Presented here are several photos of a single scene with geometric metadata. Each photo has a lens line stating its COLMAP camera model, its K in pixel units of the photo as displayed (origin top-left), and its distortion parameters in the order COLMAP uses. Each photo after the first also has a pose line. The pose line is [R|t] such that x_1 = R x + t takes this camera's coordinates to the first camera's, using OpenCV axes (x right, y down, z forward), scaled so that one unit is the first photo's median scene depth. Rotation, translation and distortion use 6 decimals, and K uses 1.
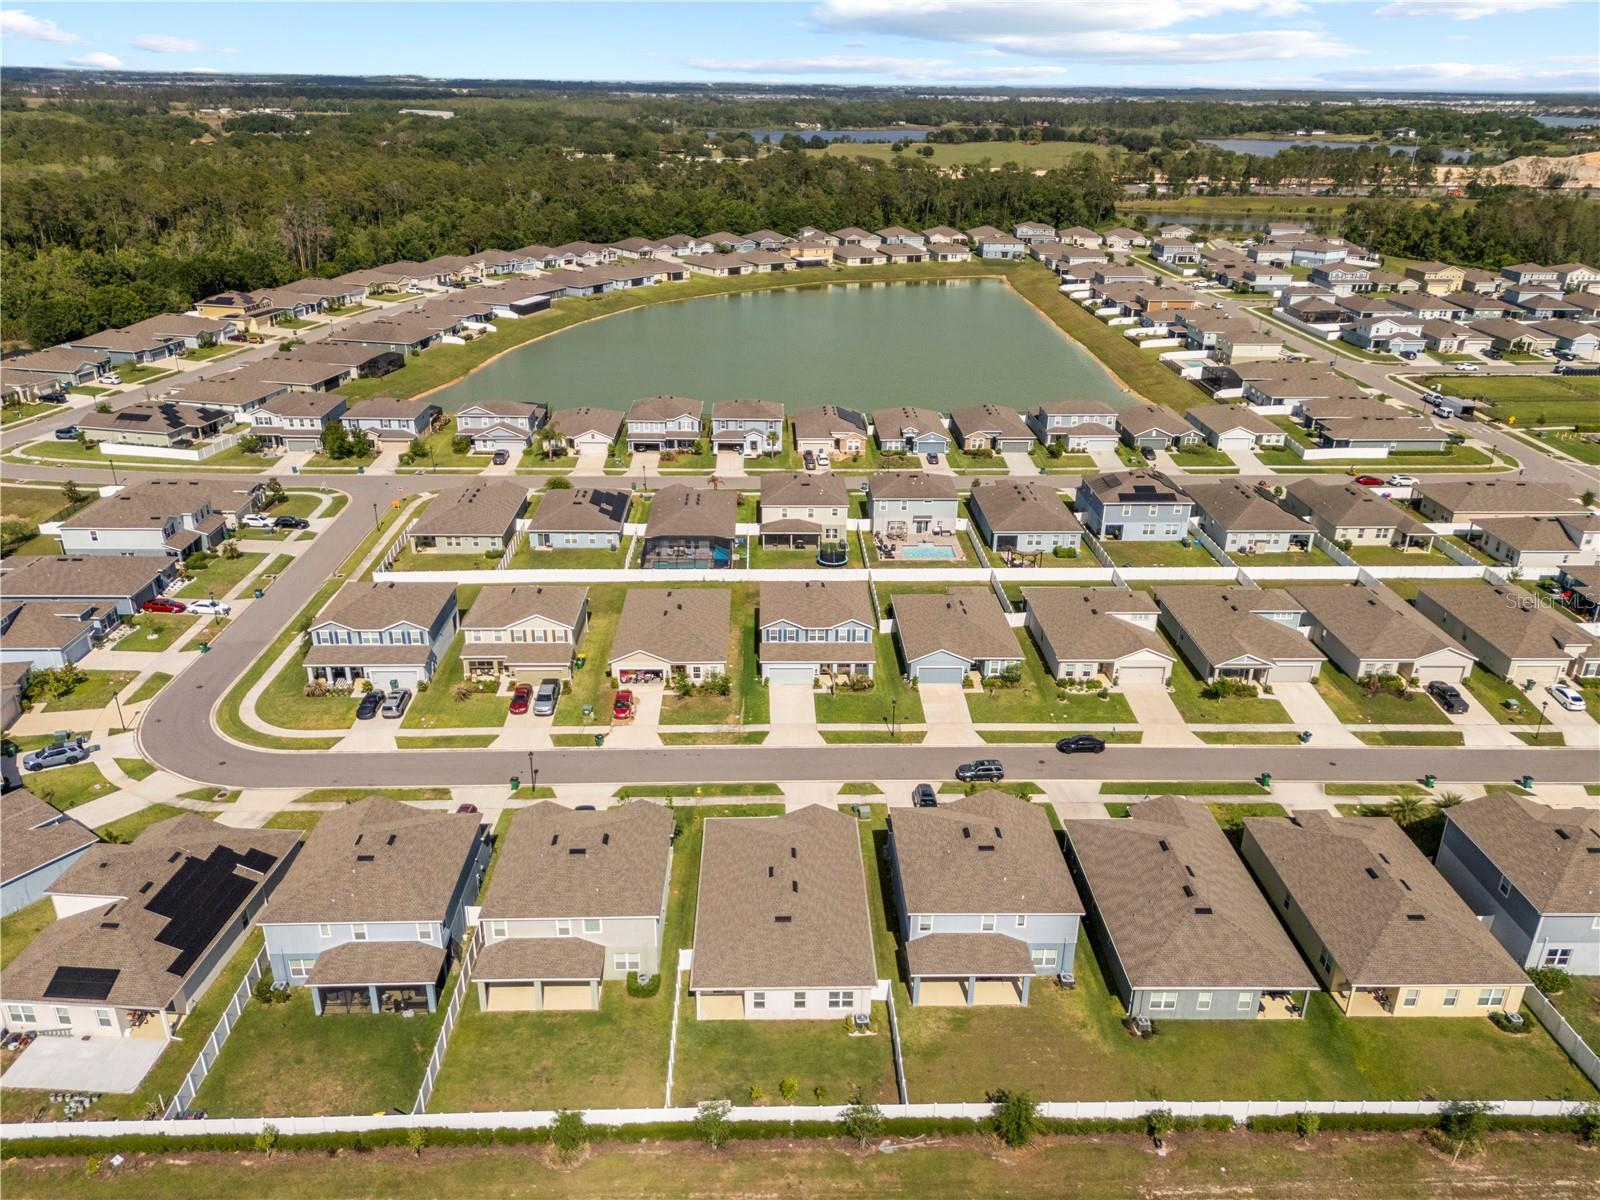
lens RADIAL K [[1174.3, 0, 795.2], [0, 1174.3, 614.2], [0, 0, 1]] dist [0.079261, -0.071353]
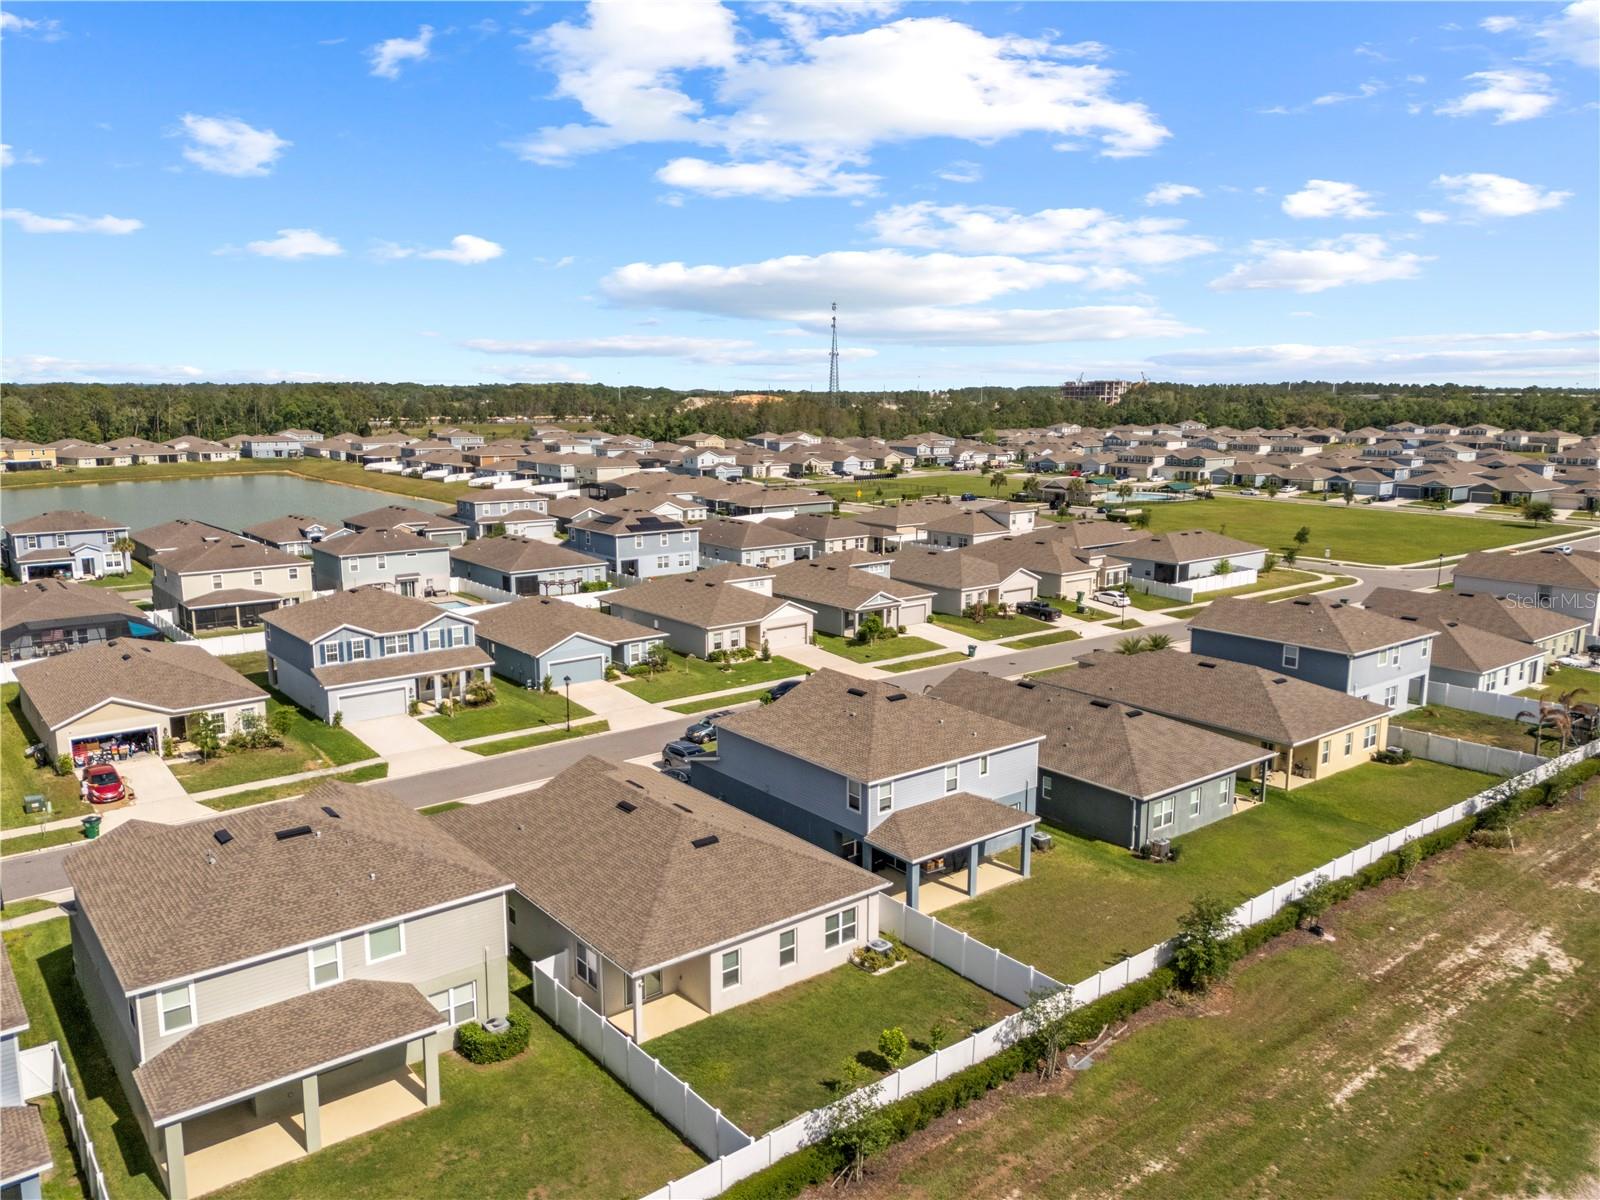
lens RADIAL K [[1174.3, 0, 803.6], [0, 1174.3, 614.9], [0, 0, 1]] dist [0.079261, -0.071353]
pose [[0.795218, -0.122103, 0.593902, -0.190812], [0.254275, 0.956375, -0.143841, 0.152803], [-0.550429, 0.265400, 0.791575, 0.293290]]
